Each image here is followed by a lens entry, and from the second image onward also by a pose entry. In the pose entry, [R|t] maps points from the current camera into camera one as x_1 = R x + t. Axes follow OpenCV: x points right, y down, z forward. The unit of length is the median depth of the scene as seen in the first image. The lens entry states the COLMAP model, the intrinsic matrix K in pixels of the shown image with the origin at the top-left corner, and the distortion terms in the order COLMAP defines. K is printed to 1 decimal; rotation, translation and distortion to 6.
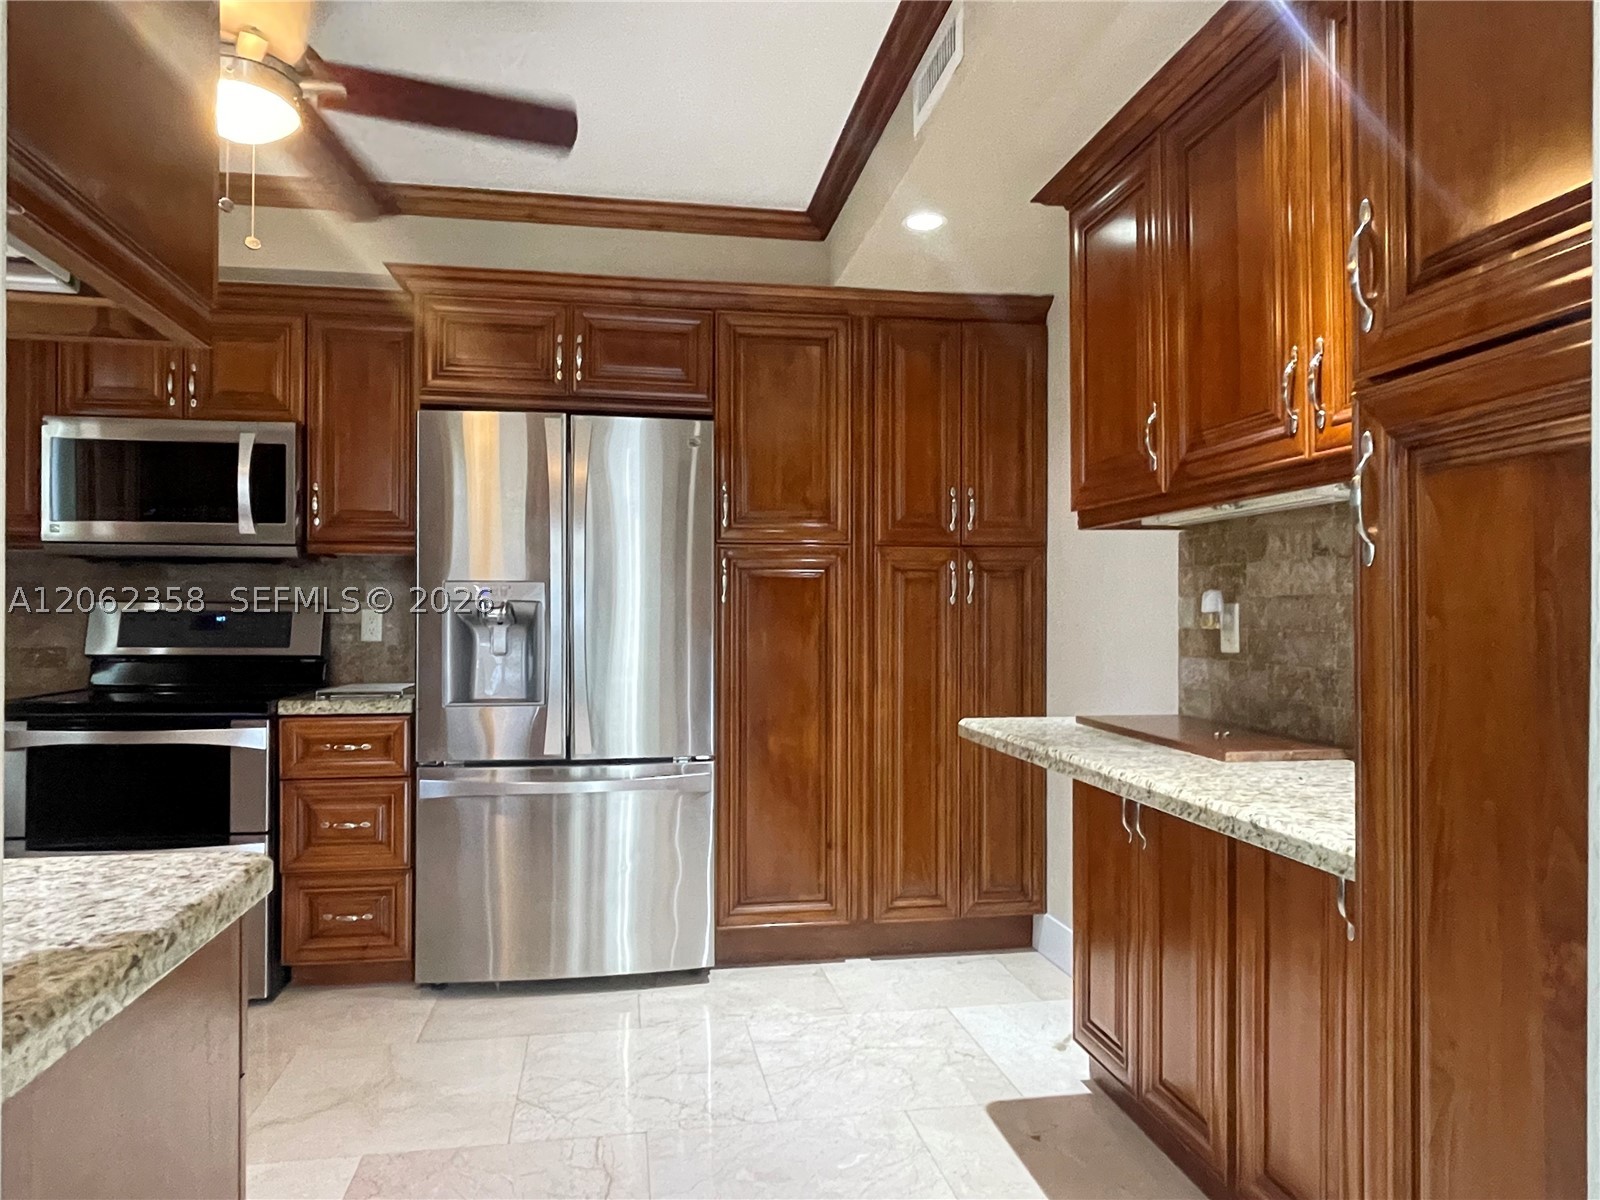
lens RADIAL K [[1030.1, 0, 786.7], [0, 1030.1, 602.6], [0, 0, 1]] dist [0.008810, -0.022099]
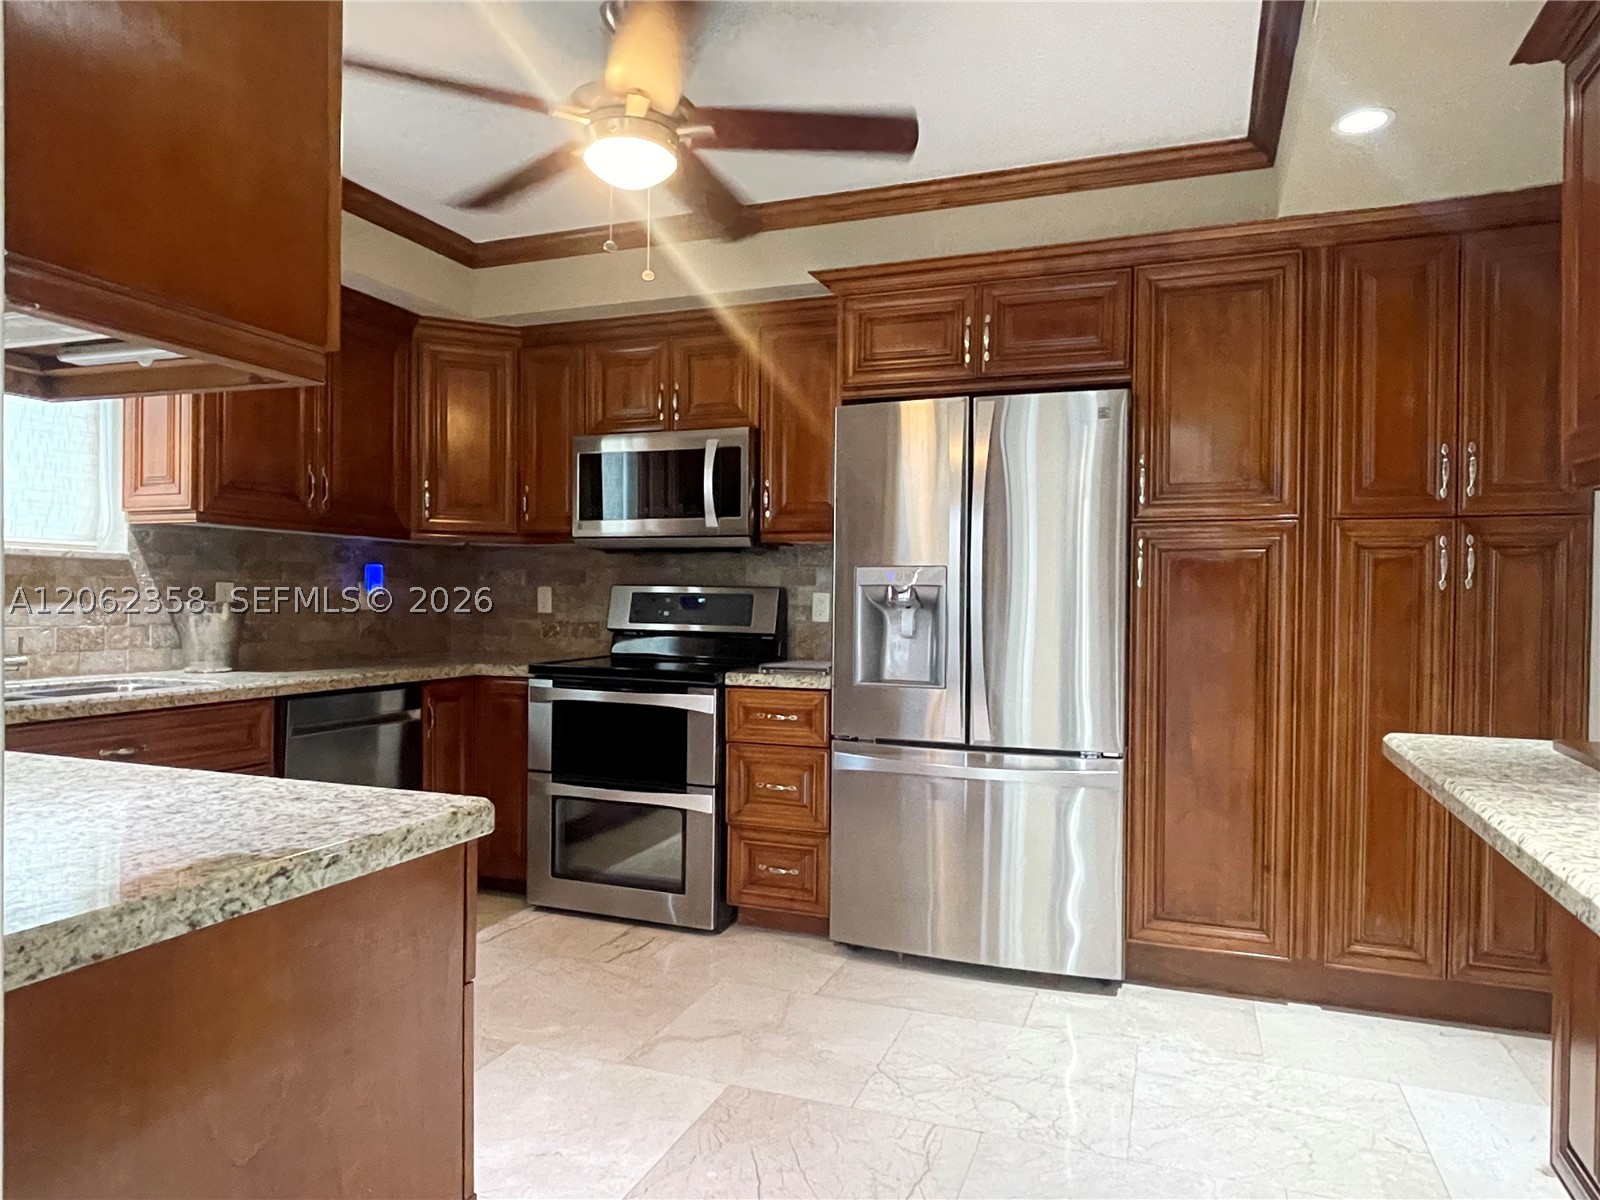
lens RADIAL K [[1030.1, 0, 784.5], [0, 1030.1, 600.1], [0, 0, 1]] dist [0.008810, -0.022099]
pose [[0.858473, 0.007973, -0.512797, 0.139374], [0.000294, 0.999871, 0.016038, -0.003132], [0.512859, -0.013919, 0.858360, 0.053062]]
